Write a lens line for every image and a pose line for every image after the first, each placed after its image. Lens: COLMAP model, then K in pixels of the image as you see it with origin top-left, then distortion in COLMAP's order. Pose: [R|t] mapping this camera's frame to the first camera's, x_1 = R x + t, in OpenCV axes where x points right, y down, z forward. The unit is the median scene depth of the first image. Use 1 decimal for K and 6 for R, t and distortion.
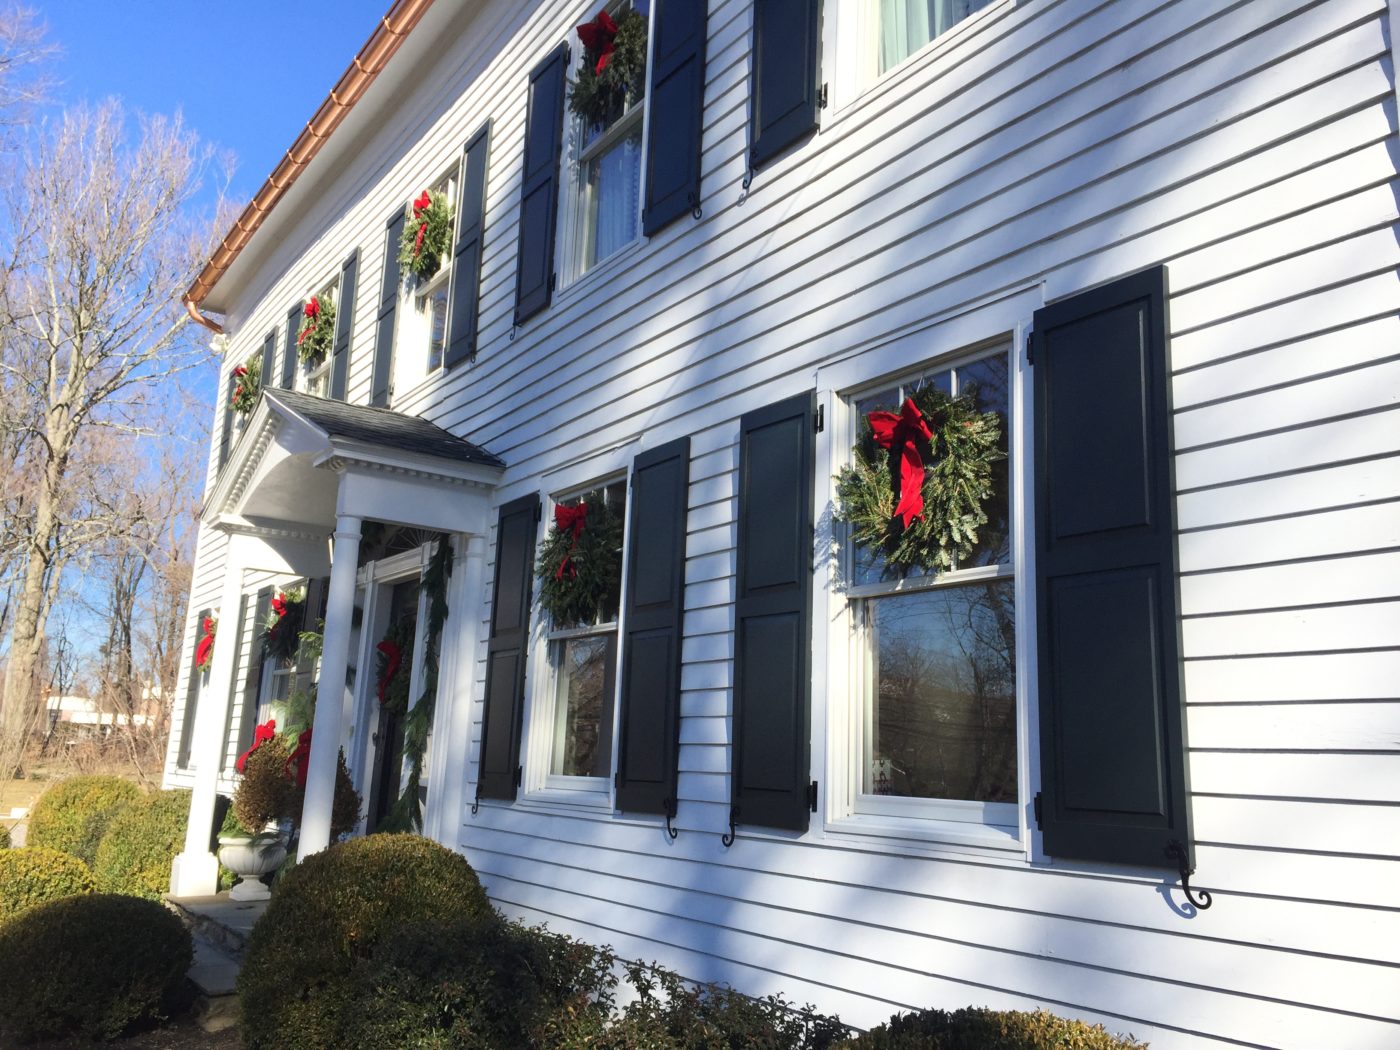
lens RADIAL K [[1192.3, 0, 699.2], [0, 1192.3, 517.7], [0, 0, 1]] dist [0.074623, -0.122962]
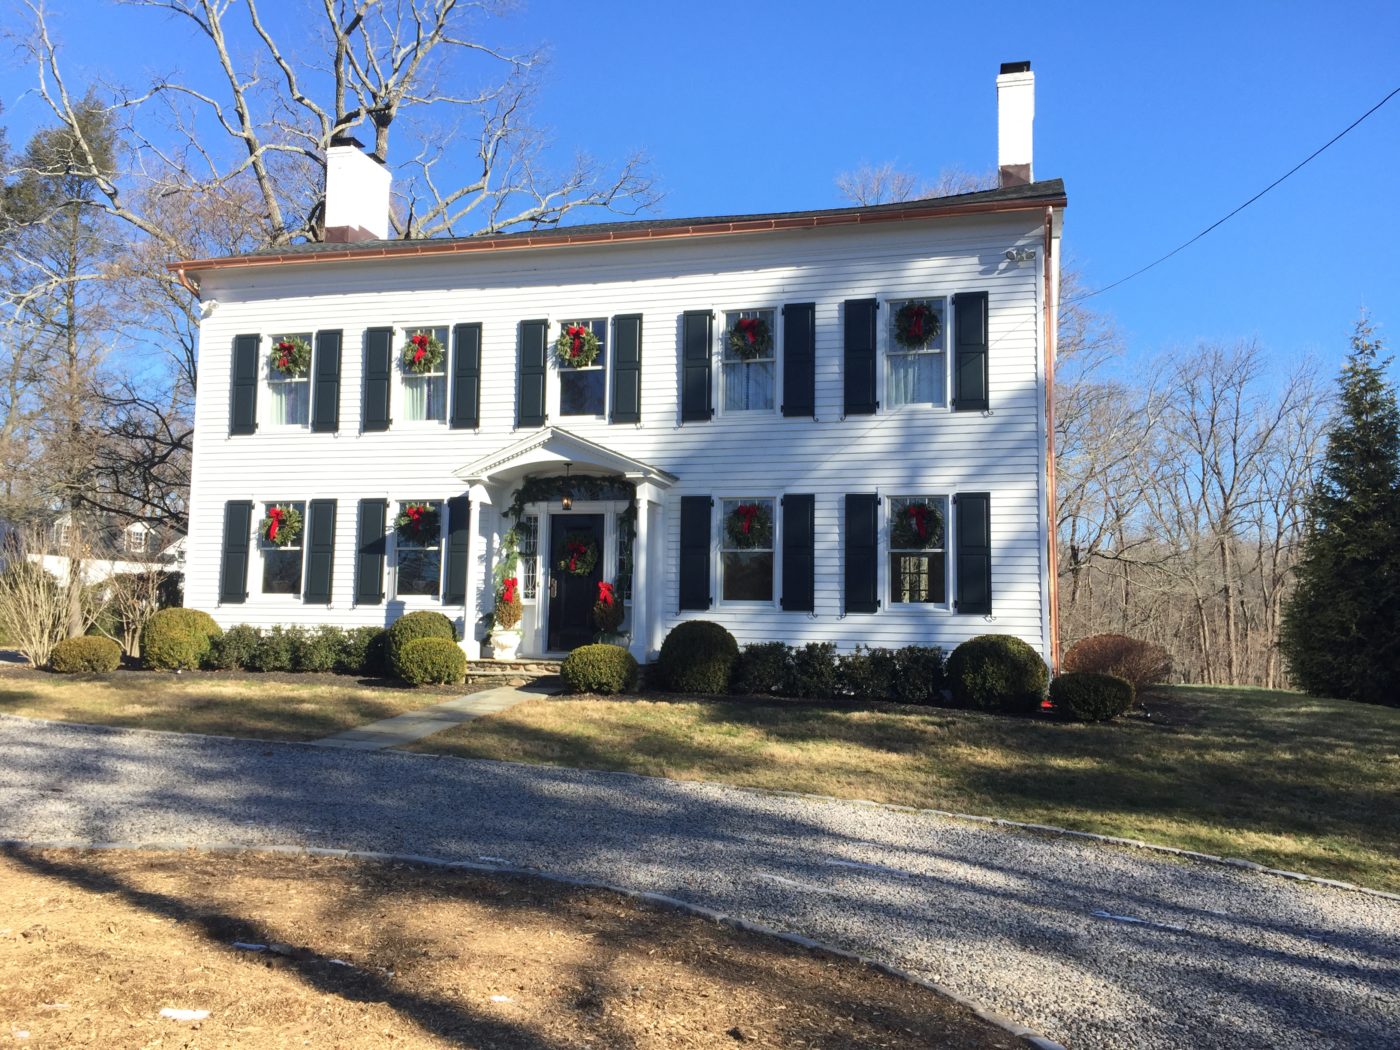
lens RADIAL K [[1192.3, 0, 699.2], [0, 1192.3, 517.7], [0, 0, 1]] dist [0.074623, -0.122962]
pose [[0.763343, 0.028152, 0.645379, -1.685149], [-0.117594, 0.988413, 0.095973, -0.202229], [-0.635200, -0.149154, 0.757809, -0.892384]]
